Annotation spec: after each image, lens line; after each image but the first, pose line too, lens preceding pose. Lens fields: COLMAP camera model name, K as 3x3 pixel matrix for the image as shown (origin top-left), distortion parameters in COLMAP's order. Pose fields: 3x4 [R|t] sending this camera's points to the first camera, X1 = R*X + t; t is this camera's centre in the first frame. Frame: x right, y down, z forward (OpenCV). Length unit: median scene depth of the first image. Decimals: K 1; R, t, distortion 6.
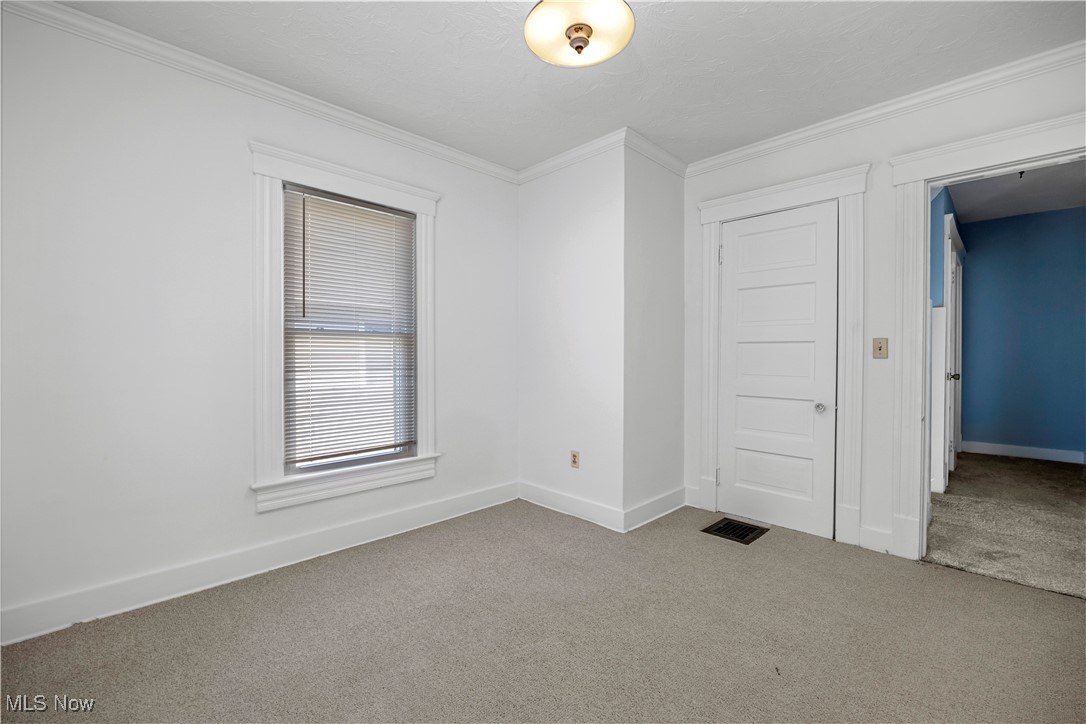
lens RADIAL K [[479.9, 0, 542.9], [0, 479.9, 357.9], [0, 0, 1]] dist [-0.012577, 0.000194]
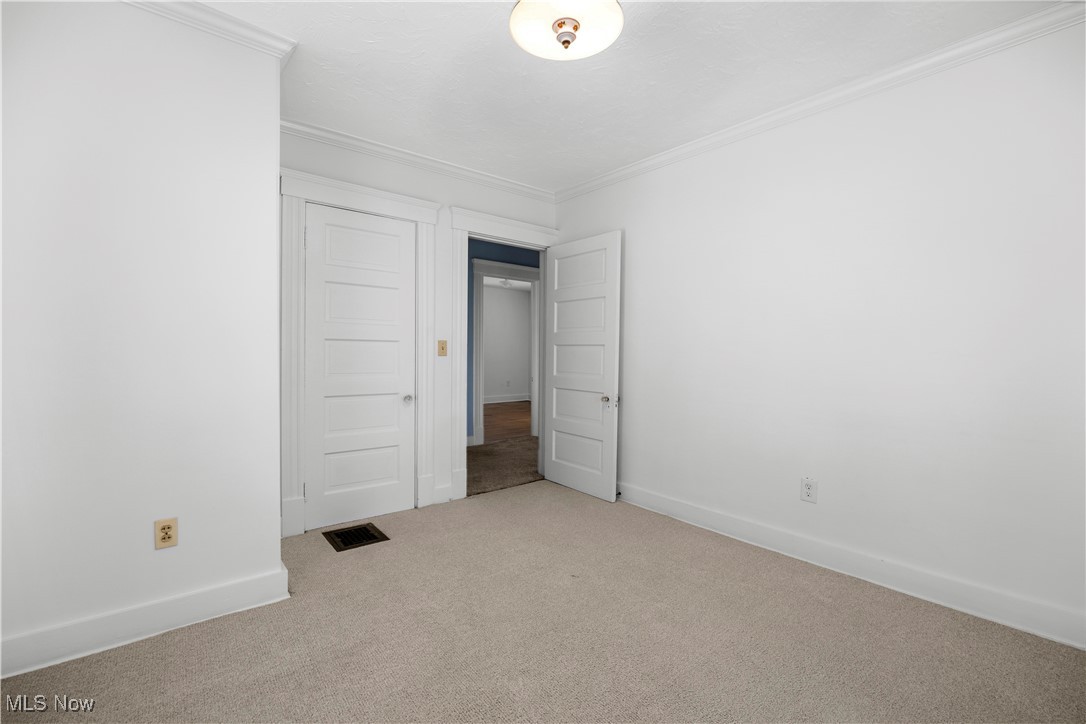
lens RADIAL K [[479.9, 0, 542.9], [0, 479.9, 361.9], [0, 0, 1]] dist [-0.012577, 0.000194]
pose [[0.060988, -0.018509, 0.997967, -0.523282], [0.002731, 0.999827, 0.018377, -0.004874], [-0.998135, 0.001605, 0.061028, 0.567598]]
